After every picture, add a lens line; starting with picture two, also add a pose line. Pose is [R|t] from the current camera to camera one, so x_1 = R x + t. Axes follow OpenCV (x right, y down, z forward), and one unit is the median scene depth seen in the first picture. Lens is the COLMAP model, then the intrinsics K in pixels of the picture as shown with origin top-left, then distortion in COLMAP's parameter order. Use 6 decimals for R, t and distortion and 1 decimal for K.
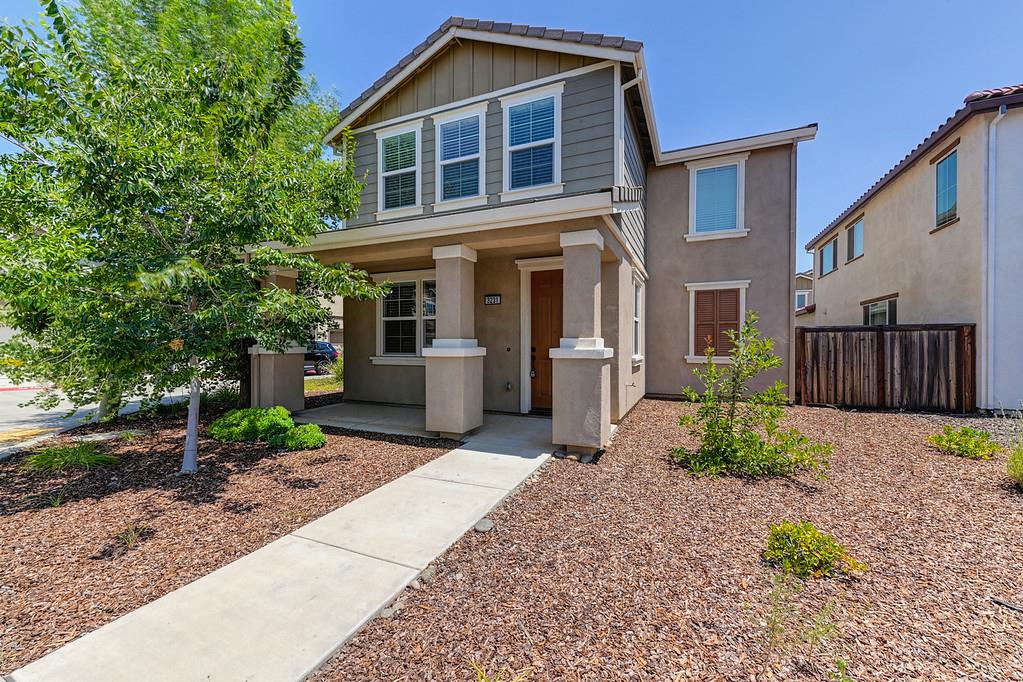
lens RADIAL K [[406.1, 0, 512.1], [0, 406.1, 332.7], [0, 0, 1]] dist [0.009169, -0.000190]
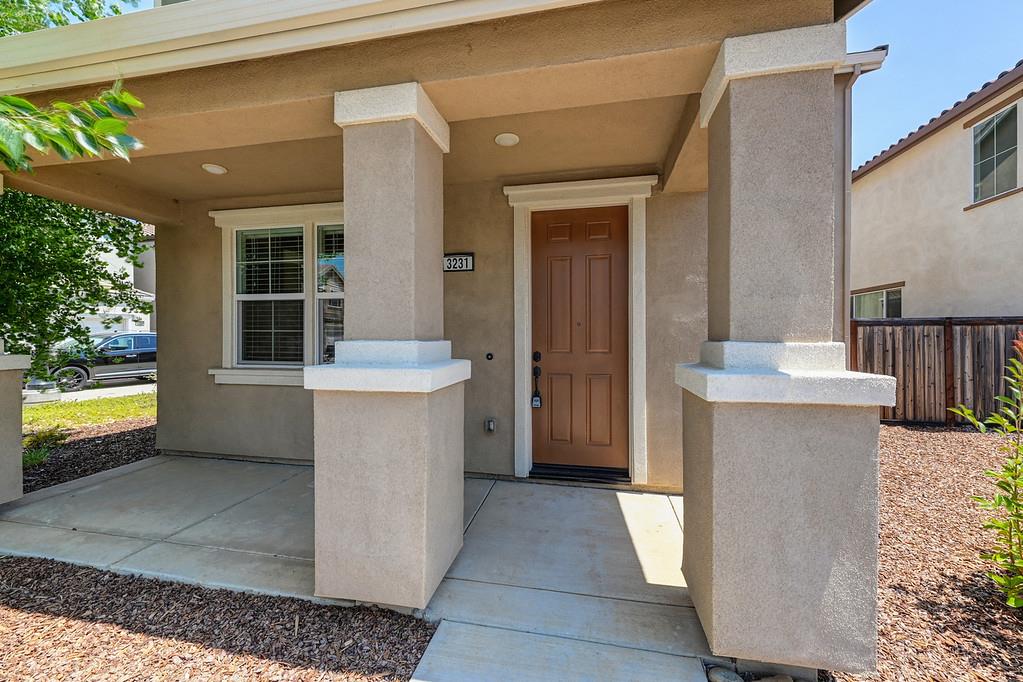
lens RADIAL K [[406.1, 0, 512.1], [0, 406.1, 332.7], [0, 0, 1]] dist [0.009169, -0.000190]
pose [[0.978232, 0.001362, 0.207510, -0.079913], [-0.005493, 0.999798, 0.019329, -0.000225], [-0.207442, -0.020048, 0.978042, 0.418335]]
